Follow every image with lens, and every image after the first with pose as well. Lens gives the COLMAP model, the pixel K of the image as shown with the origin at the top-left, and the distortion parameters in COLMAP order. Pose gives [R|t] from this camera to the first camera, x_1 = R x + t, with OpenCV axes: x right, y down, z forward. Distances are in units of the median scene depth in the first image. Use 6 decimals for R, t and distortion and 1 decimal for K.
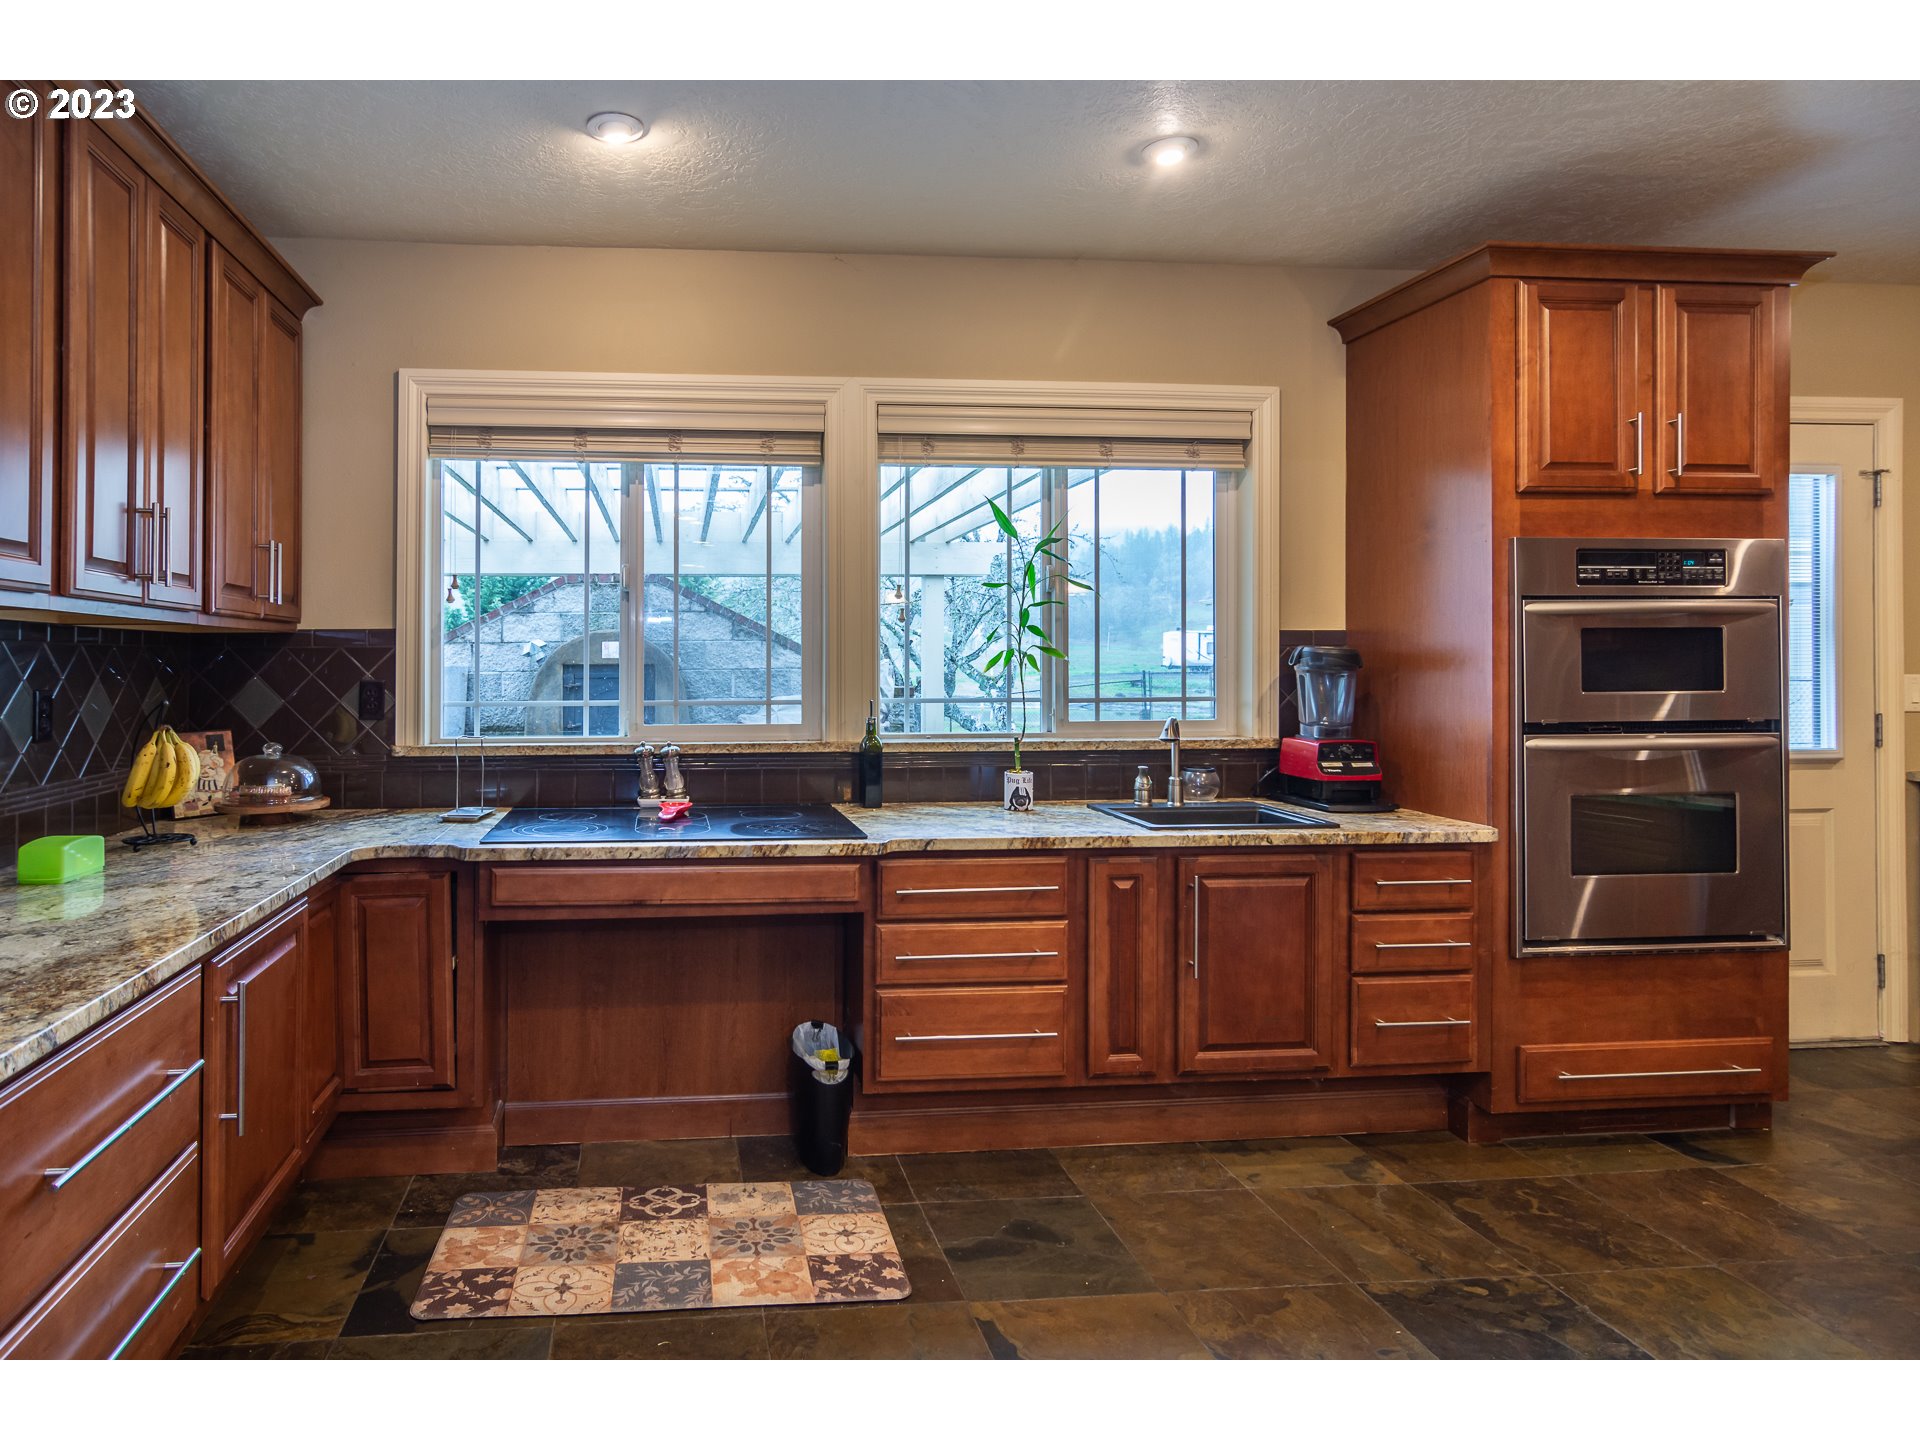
lens RADIAL K [[1090.7, 0, 771.2], [0, 1090.7, 667.4], [0, 0, 1]] dist [0.000034, 0.000088]
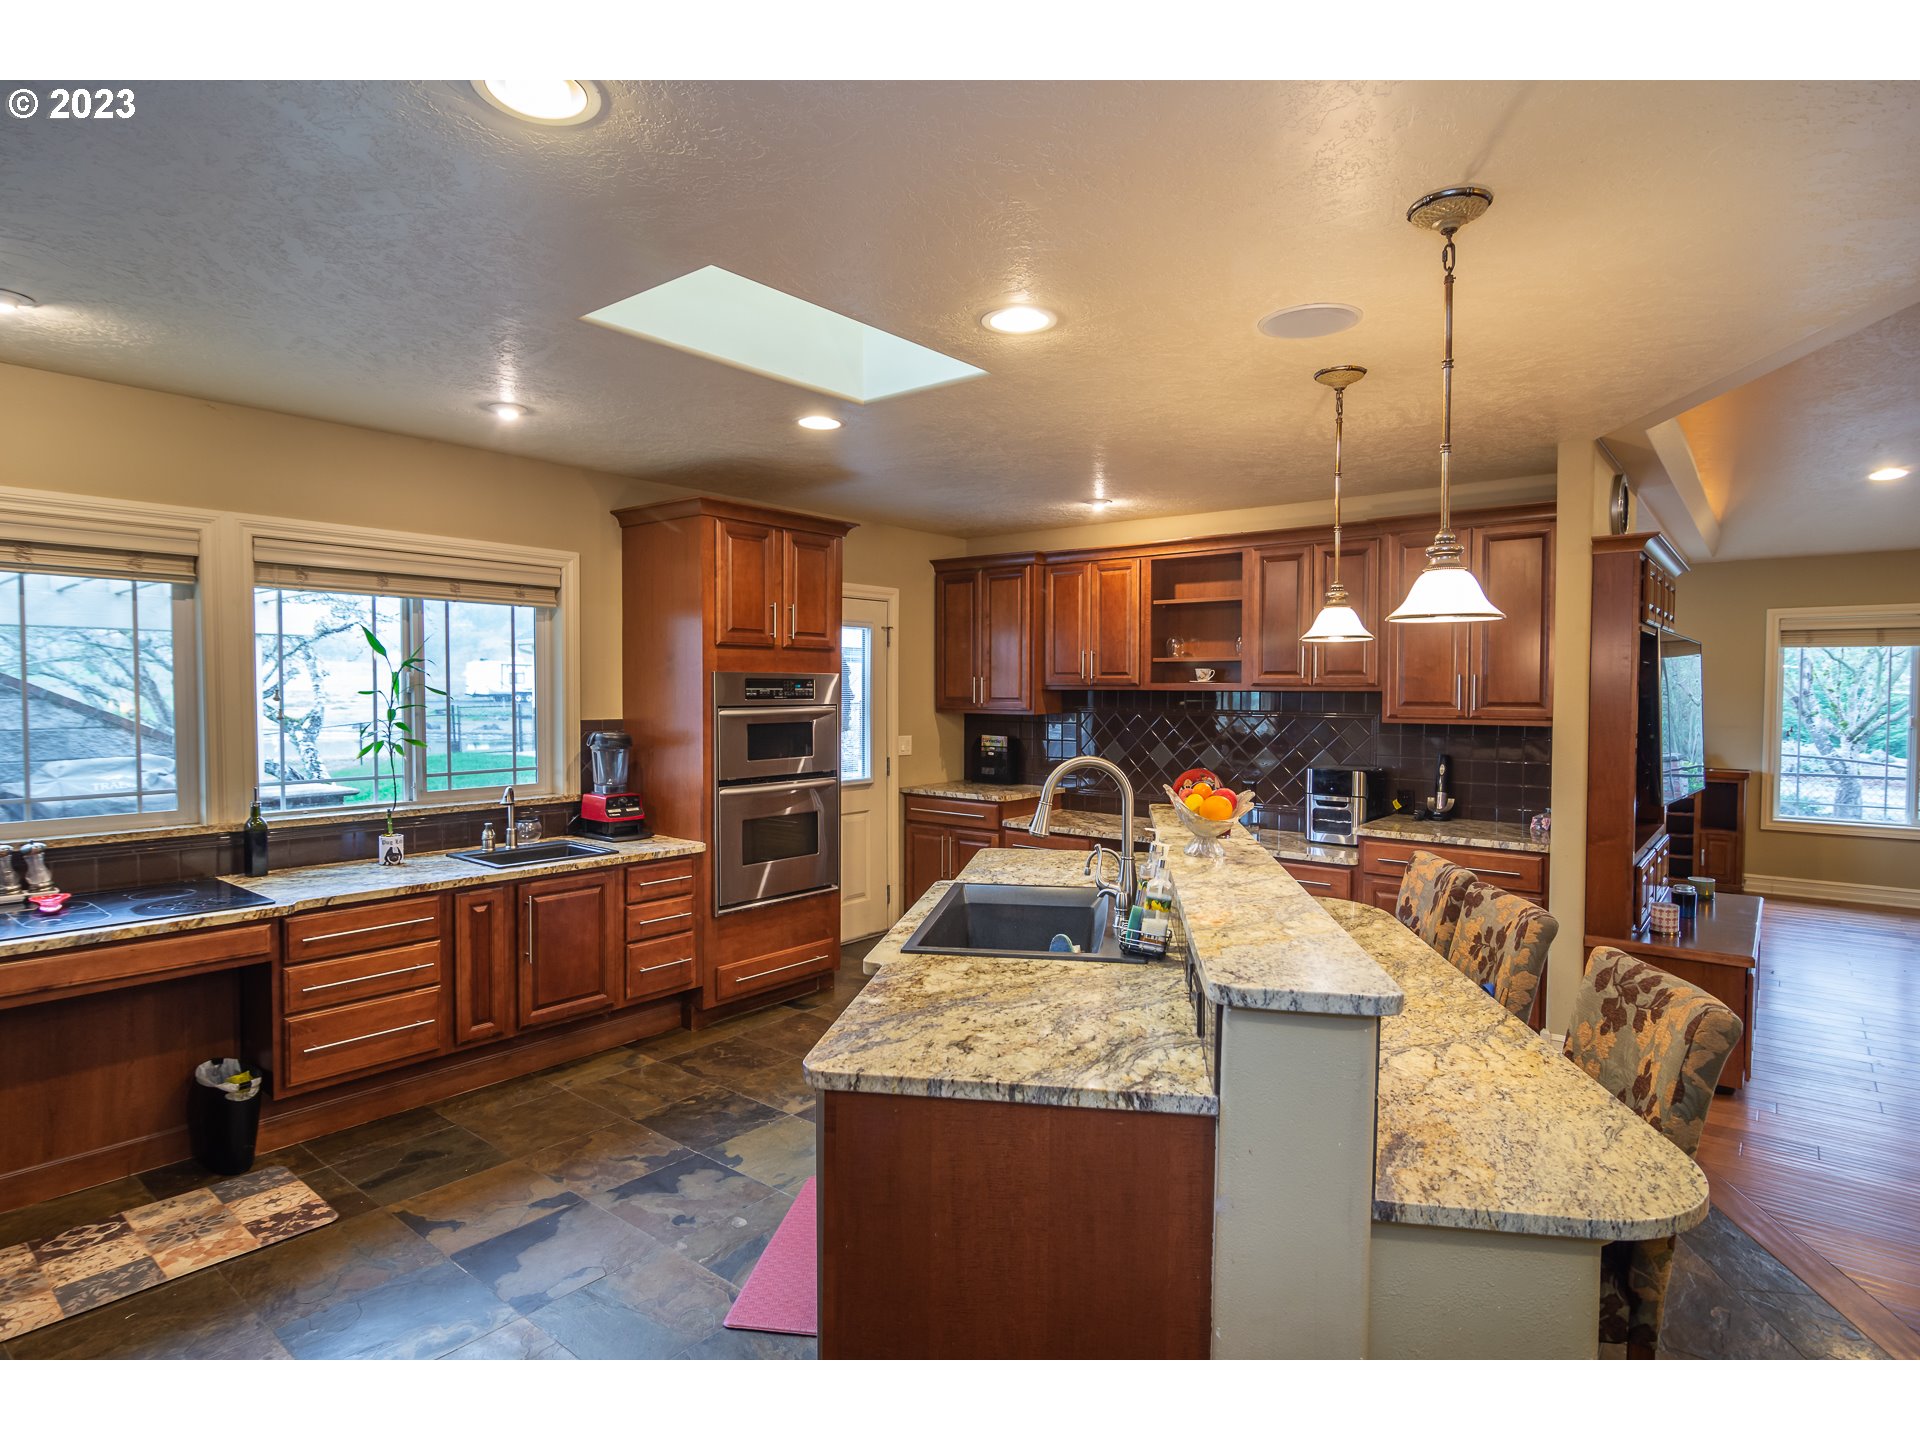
lens RADIAL K [[1043.9, 0, 960.0], [0, 1043.9, 720.0], [0, 0, 1]] dist [0.001545, 0.000884]
pose [[0.701568, -0.020263, 0.712314, -0.210631], [-0.004988, 0.999432, 0.033343, -0.100237], [-0.712585, -0.026945, 0.701068, -0.416538]]
